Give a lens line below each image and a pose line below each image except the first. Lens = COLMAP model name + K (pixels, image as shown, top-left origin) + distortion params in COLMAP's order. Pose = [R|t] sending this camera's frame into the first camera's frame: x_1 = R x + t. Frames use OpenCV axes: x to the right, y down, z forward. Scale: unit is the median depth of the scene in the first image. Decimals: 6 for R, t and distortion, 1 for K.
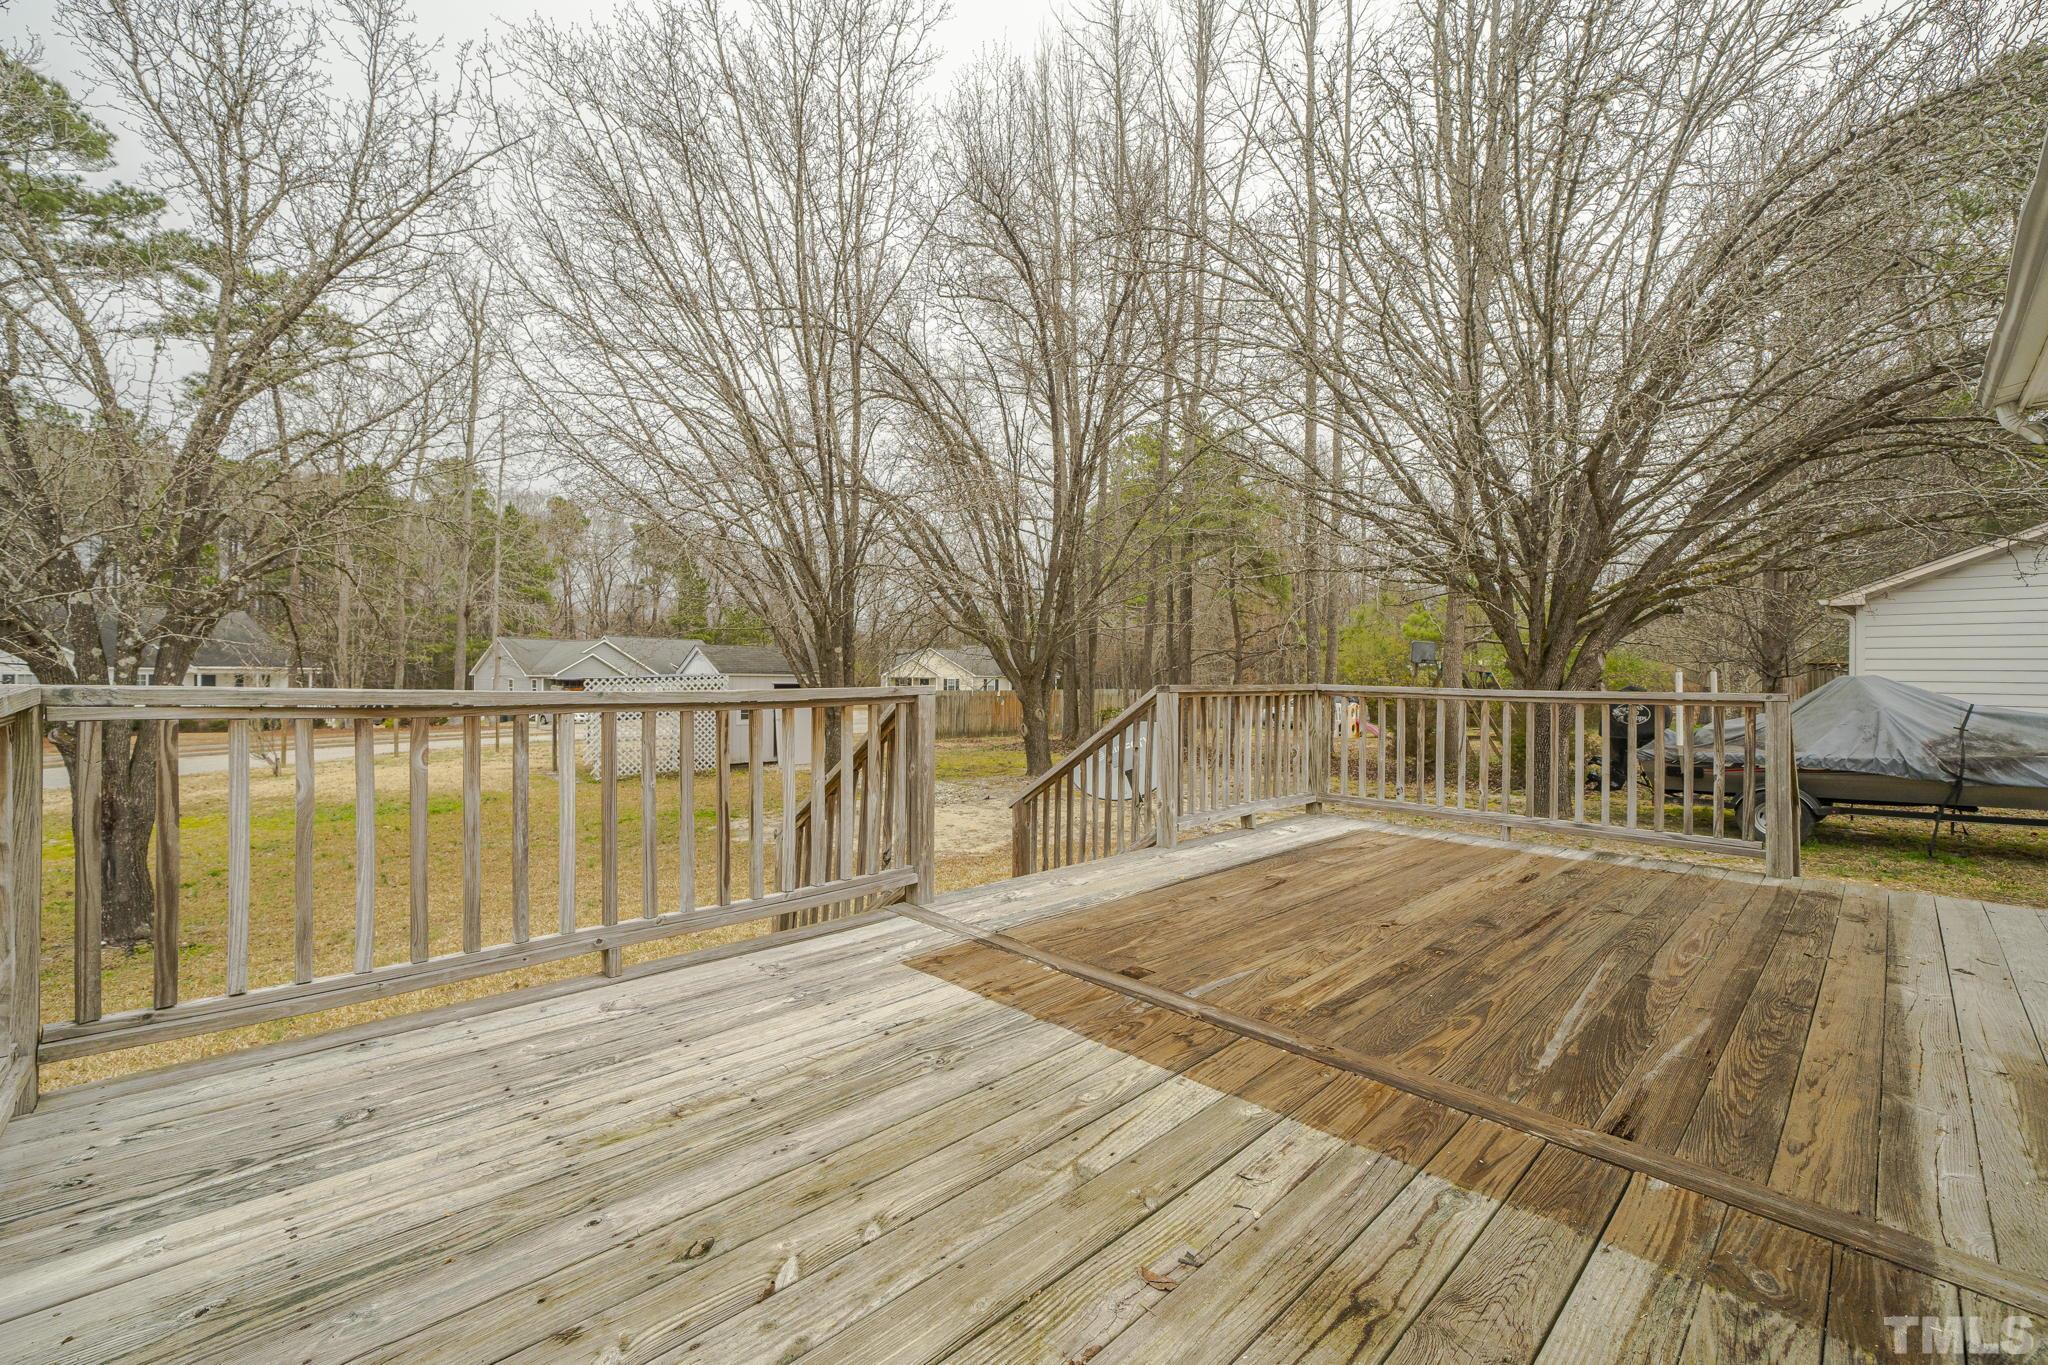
lens RADIAL K [[863.3, 0, 1012.5], [0, 863.3, 677.0], [0, 0, 1]] dist [0.004308, 0.000779]
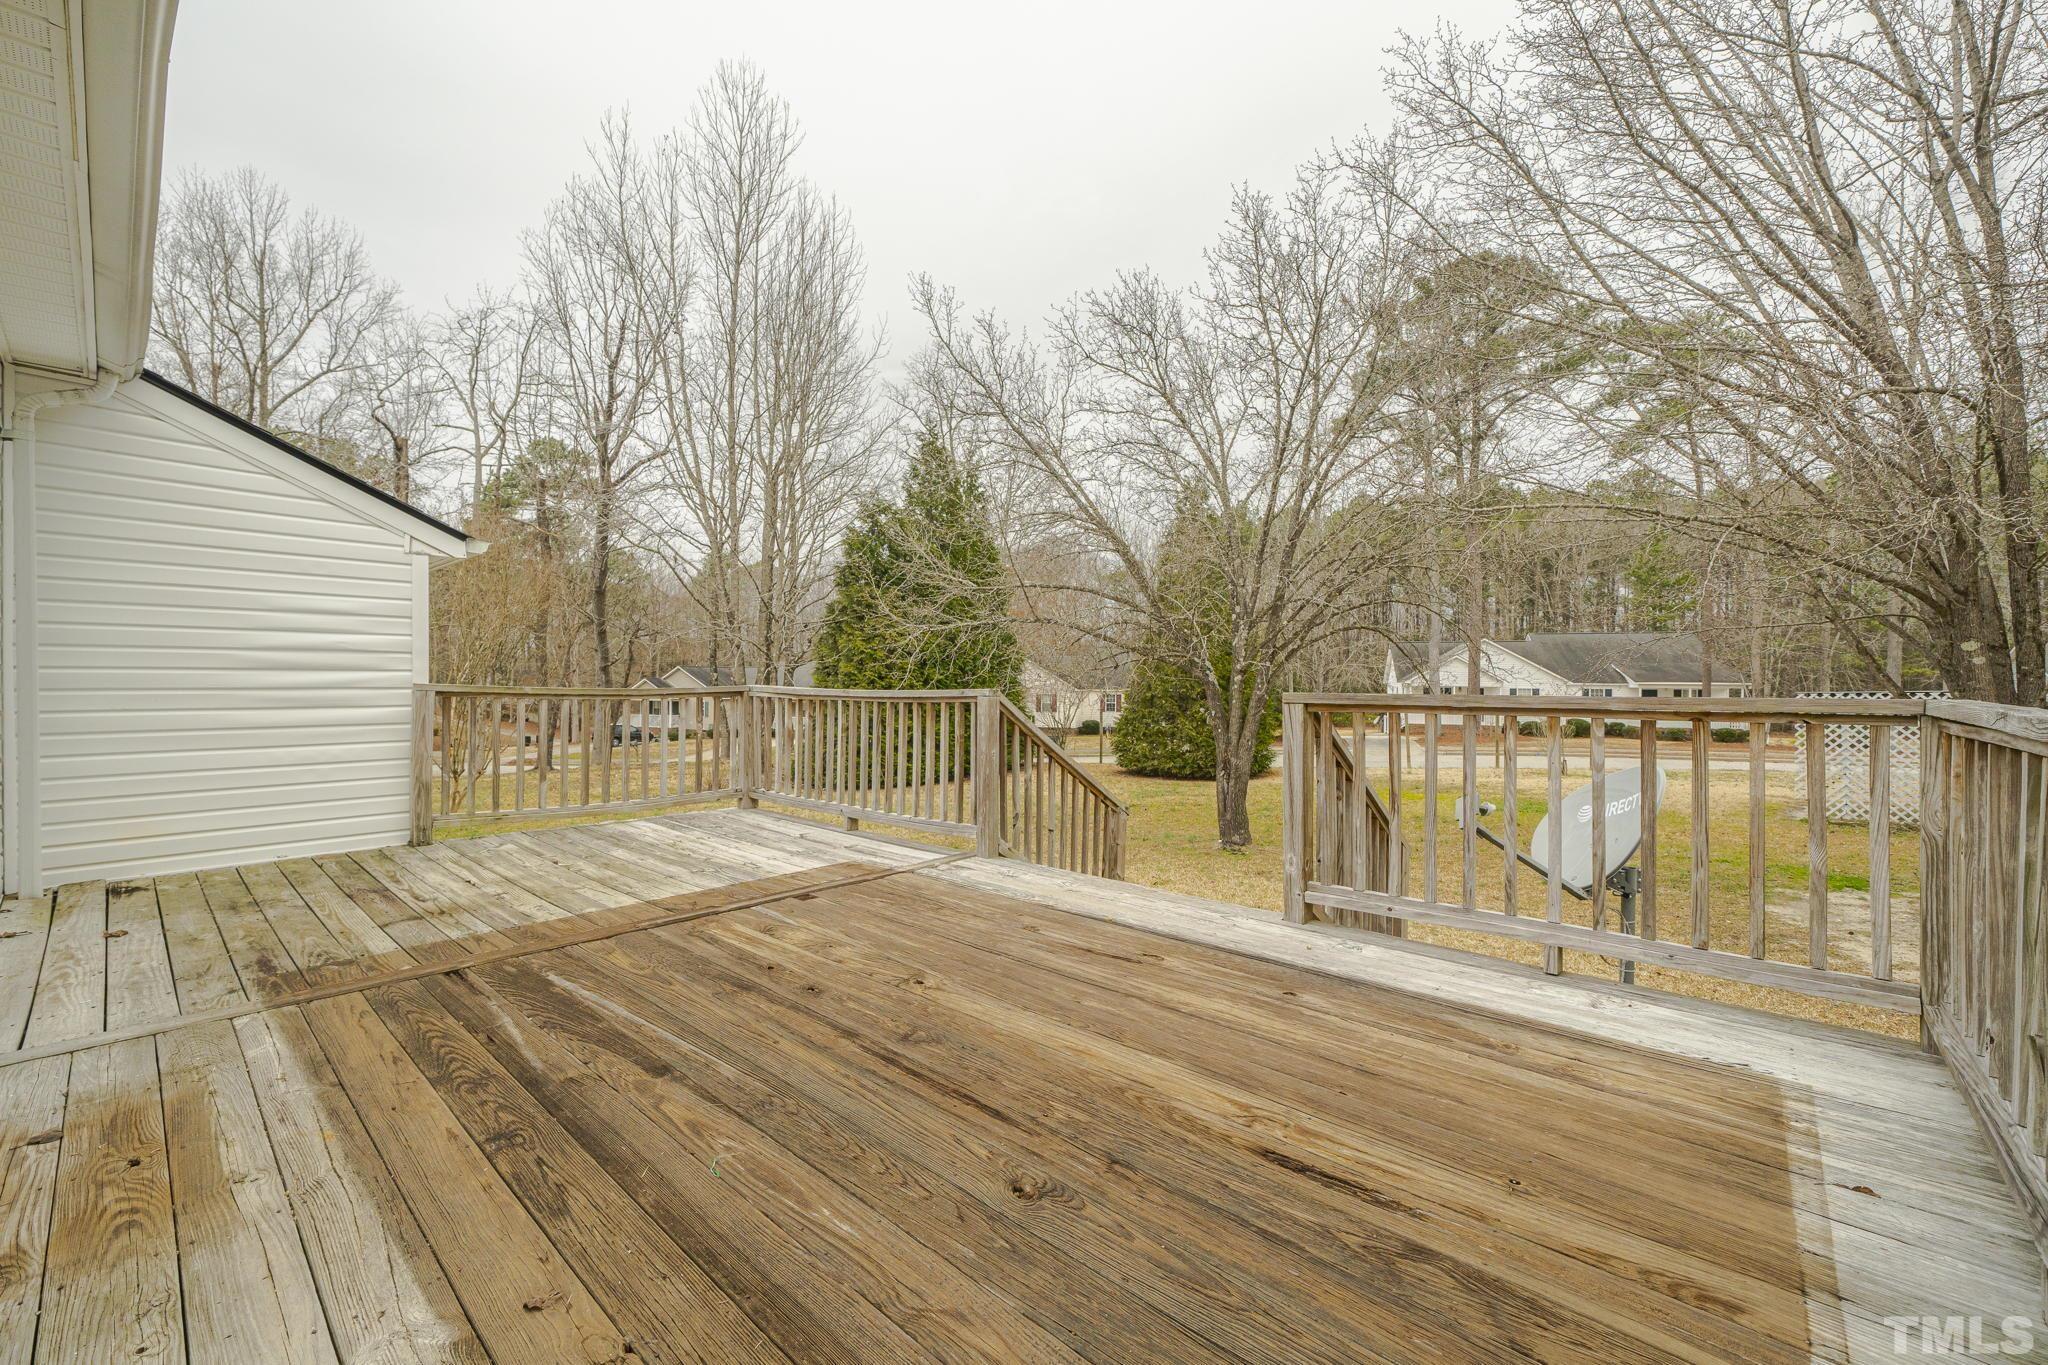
lens RADIAL K [[835.1, 0, 1013.0], [0, 835.1, 678.1], [0, 0, 1]] dist [-0.000459, 0.000170]
pose [[0.045011, -0.014237, -0.998885, 1.586951], [-0.005626, 0.999879, -0.014505, 0.018585], [0.998971, 0.006272, 0.044925, 1.369399]]
